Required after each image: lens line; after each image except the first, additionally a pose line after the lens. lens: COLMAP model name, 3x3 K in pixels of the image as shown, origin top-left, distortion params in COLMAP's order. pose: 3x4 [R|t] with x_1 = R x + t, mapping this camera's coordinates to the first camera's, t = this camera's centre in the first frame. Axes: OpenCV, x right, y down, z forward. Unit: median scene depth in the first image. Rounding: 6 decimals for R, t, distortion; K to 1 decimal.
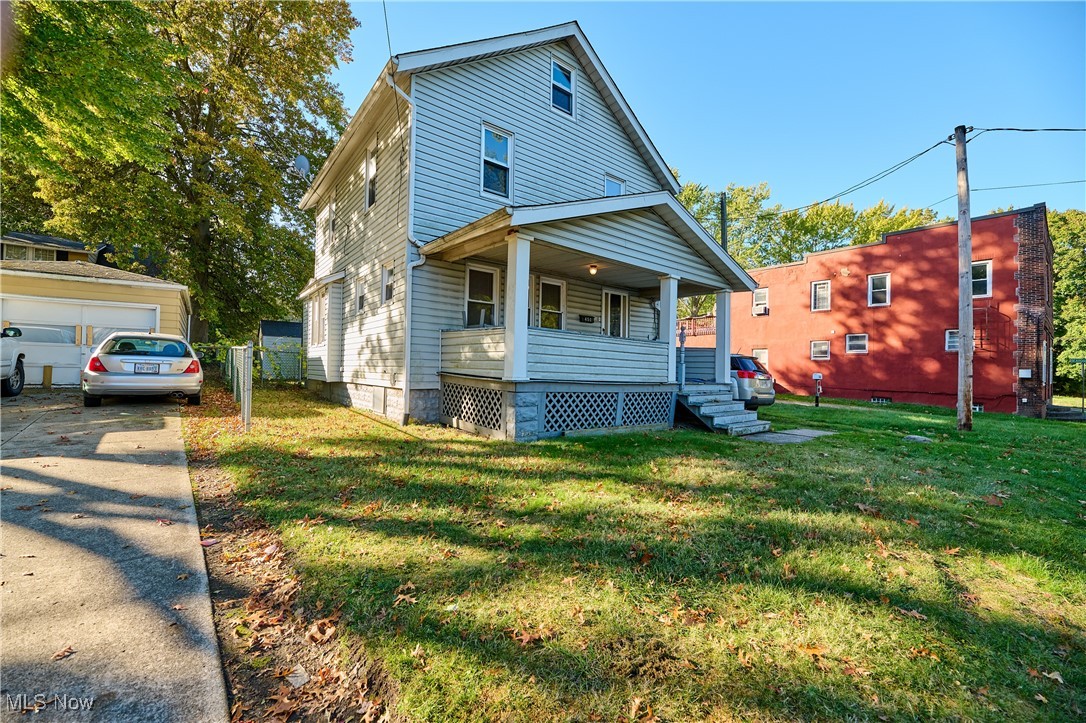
lens RADIAL K [[433.3, 0, 539.5], [0, 433.3, 365.3], [0, 0, 1]] dist [-0.003035, -0.000525]
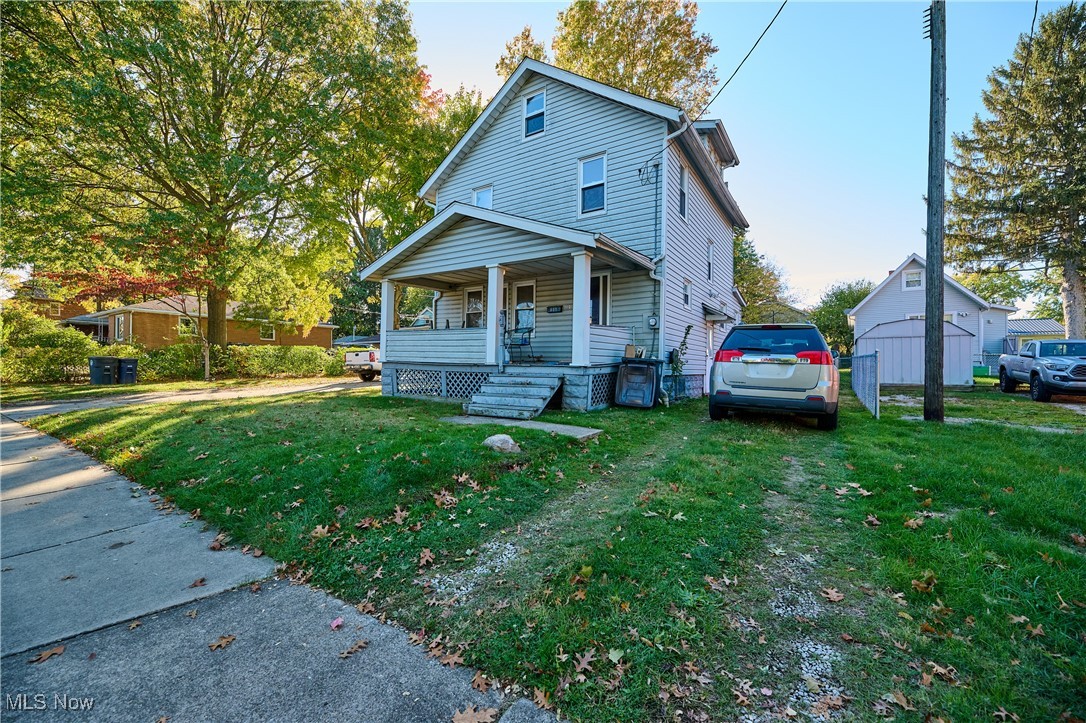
lens RADIAL K [[433.3, 0, 539.5], [0, 433.3, 365.3], [0, 0, 1]] dist [-0.003035, -0.000525]
pose [[0.322149, -0.019519, -0.946488, 1.369519], [0.003615, 0.999805, -0.019388, 0.064210], [0.946682, 0.002824, 0.322157, 0.770127]]
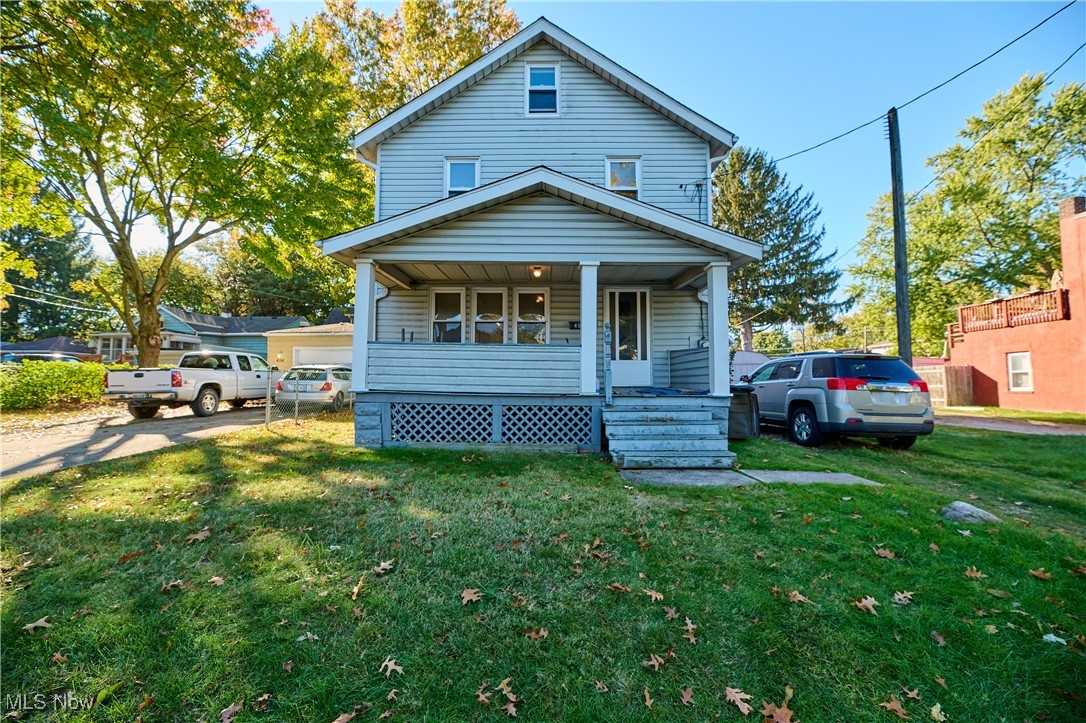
lens RADIAL K [[433.3, 0, 539.5], [0, 433.3, 365.3], [0, 0, 1]] dist [-0.003035, -0.000525]
pose [[0.780239, -0.050110, -0.623471, 0.738226], [0.019253, 0.998237, -0.056137, 0.029367], [0.625185, 0.031796, 0.779829, 0.320337]]
